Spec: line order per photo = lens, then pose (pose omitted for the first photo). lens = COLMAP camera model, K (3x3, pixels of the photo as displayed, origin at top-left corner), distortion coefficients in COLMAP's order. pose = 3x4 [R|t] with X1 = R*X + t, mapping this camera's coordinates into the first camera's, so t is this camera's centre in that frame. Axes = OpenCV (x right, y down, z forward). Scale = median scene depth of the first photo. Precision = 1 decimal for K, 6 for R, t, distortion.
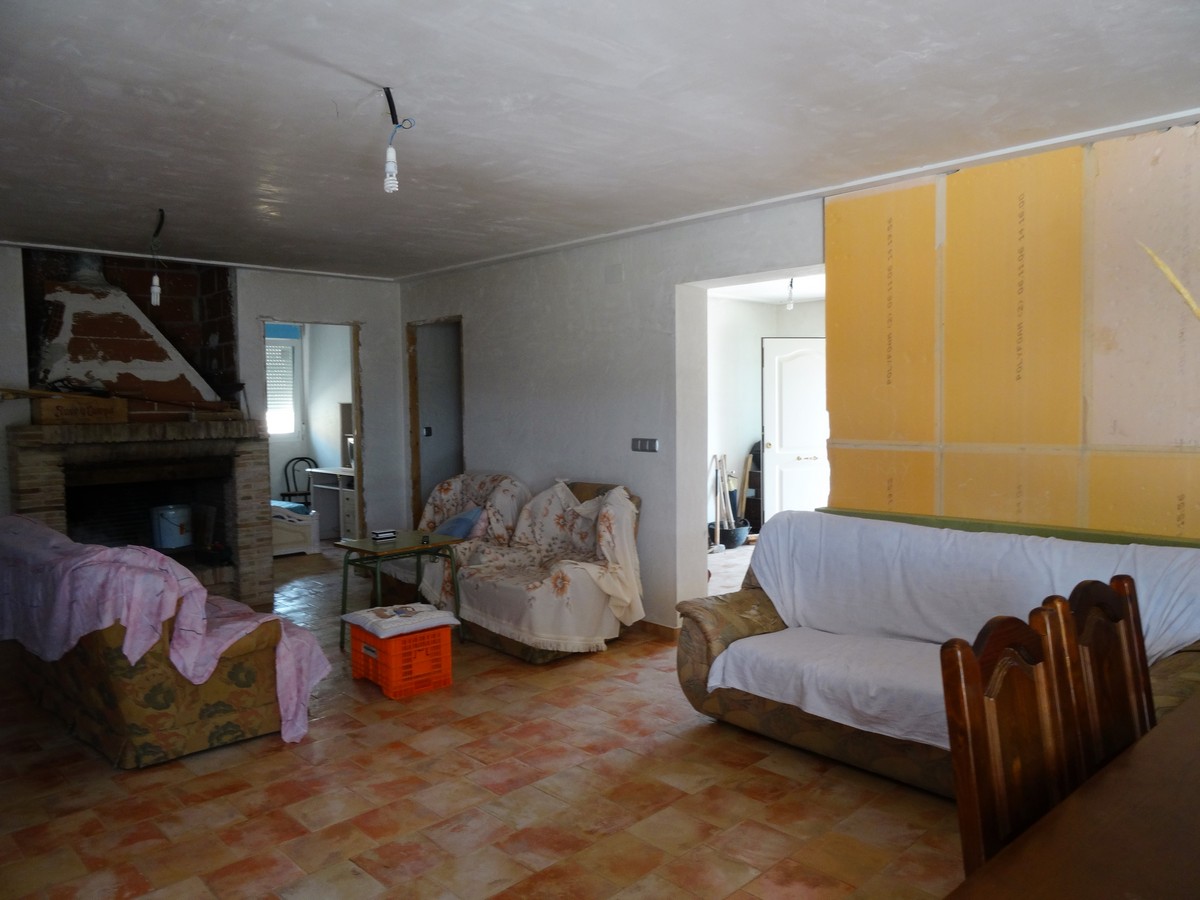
lens RADIAL K [[864.6, 0, 607.0], [0, 864.6, 444.1], [0, 0, 1]] dist [0.003617, 0.000293]
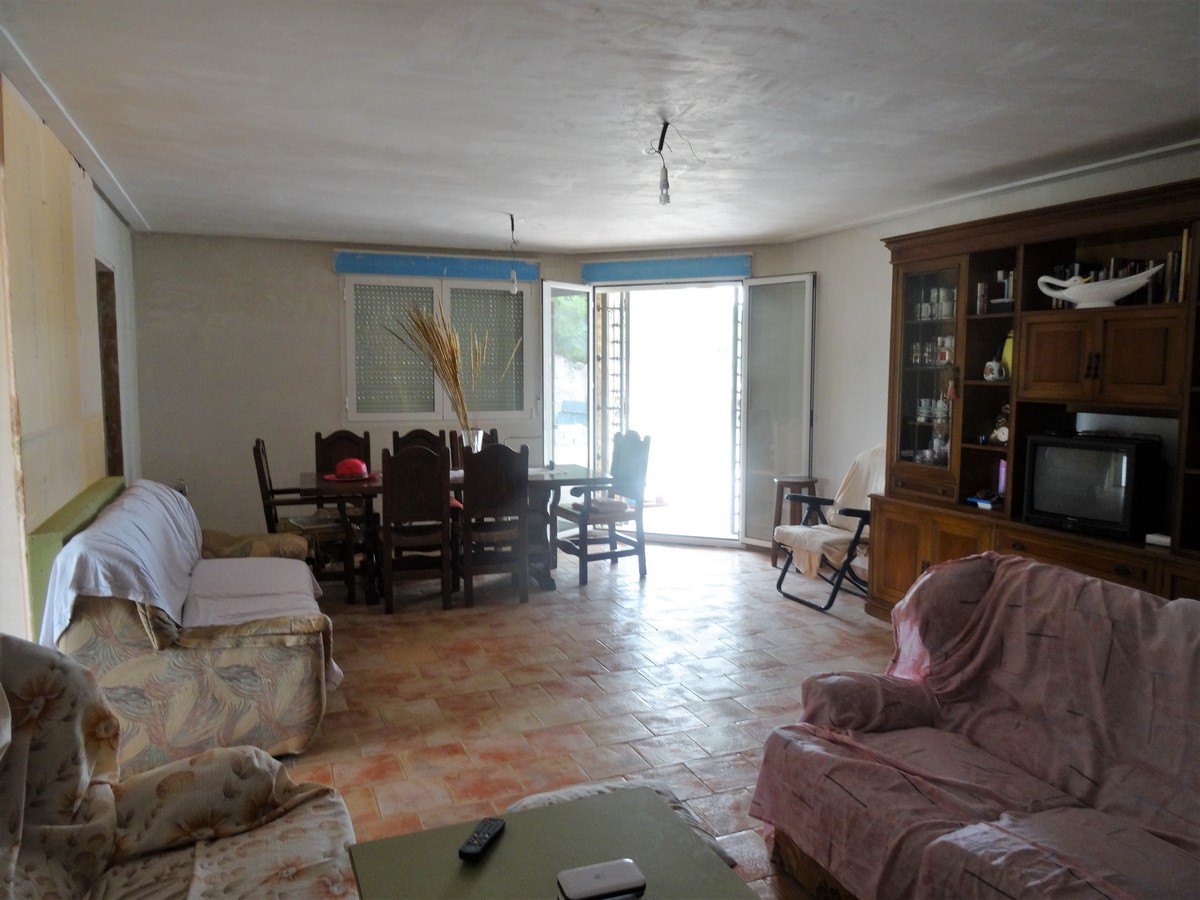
lens RADIAL K [[864.6, 0, 596.6], [0, 864.6, 452.3], [0, 0, 1]] dist [0.003617, 0.000293]
pose [[-0.926205, -0.022656, 0.376338, -0.428771], [0.032721, 0.989596, 0.140106, -0.076987], [-0.375597, 0.142081, -0.915827, 1.497968]]
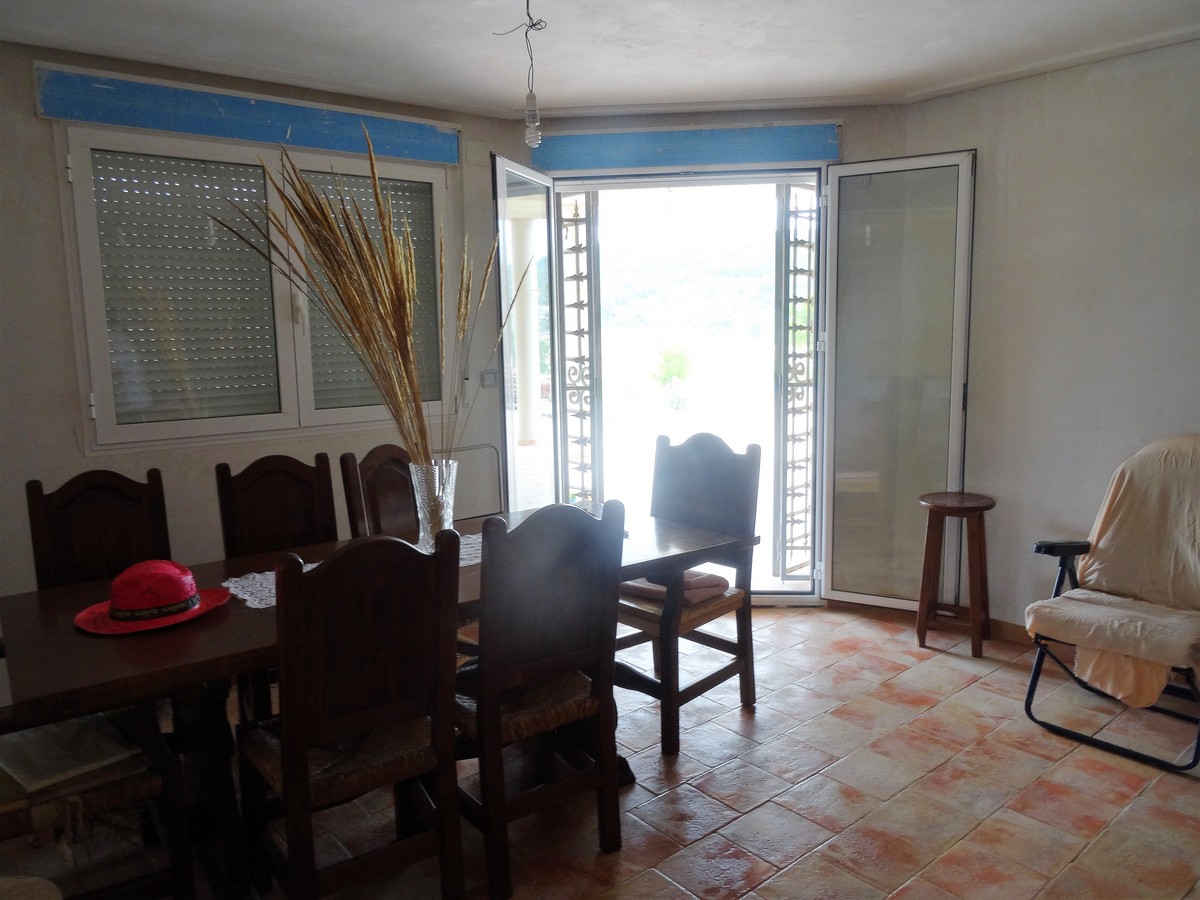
lens RADIAL K [[864.6, 0, 599.6], [0, 864.6, 444.8], [0, 0, 1]] dist [0.003617, 0.000293]
pose [[-0.996447, 0.022506, 0.081159, 0.105196], [0.037894, 0.980390, 0.193392, -0.052791], [-0.075215, 0.195780, -0.977759, 0.900223]]
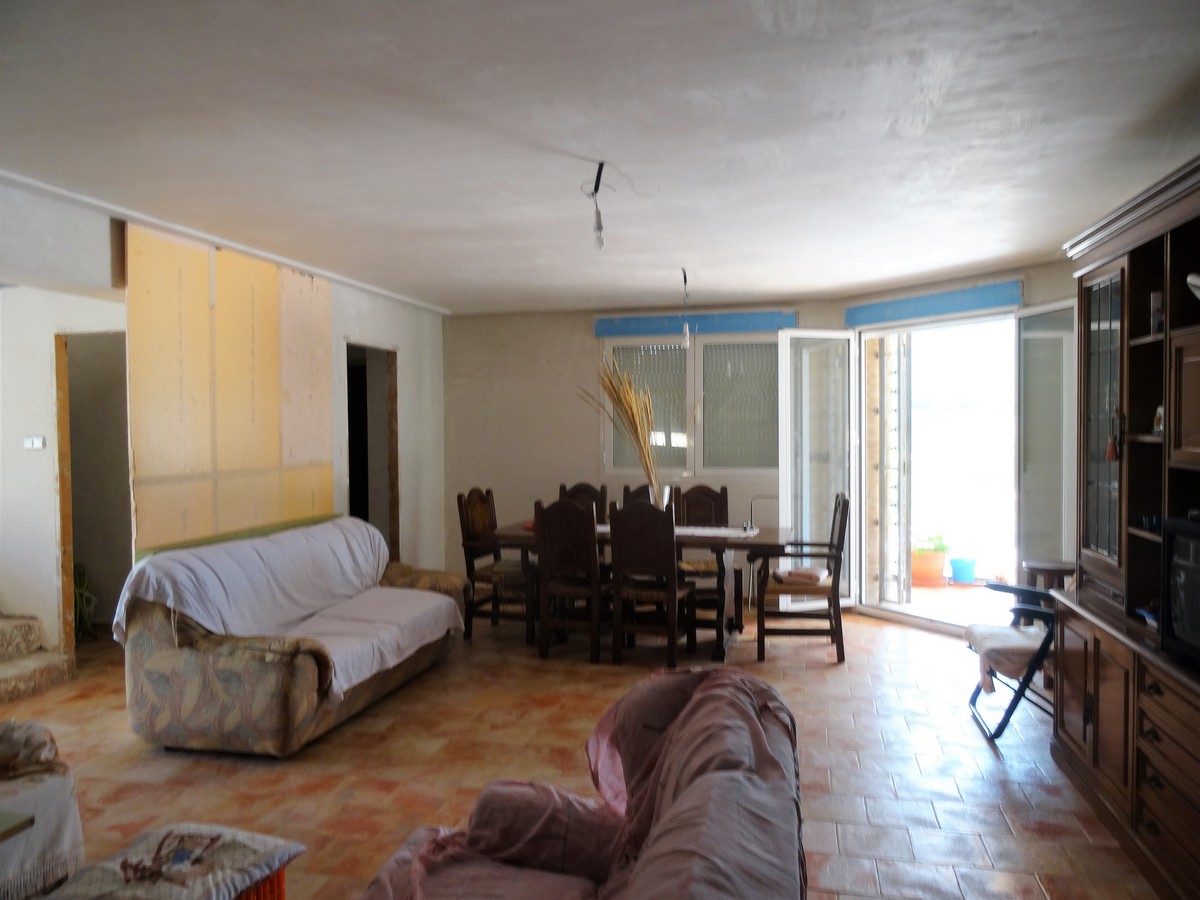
lens RADIAL K [[864.6, 0, 598.5], [0, 864.6, 453.4], [0, 0, 1]] dist [0.003617, 0.000293]
pose [[-0.531833, -0.007012, 0.846820, -0.829636], [0.061845, 0.996974, 0.047097, -0.047246], [-0.844588, 0.077420, -0.529790, 1.103563]]
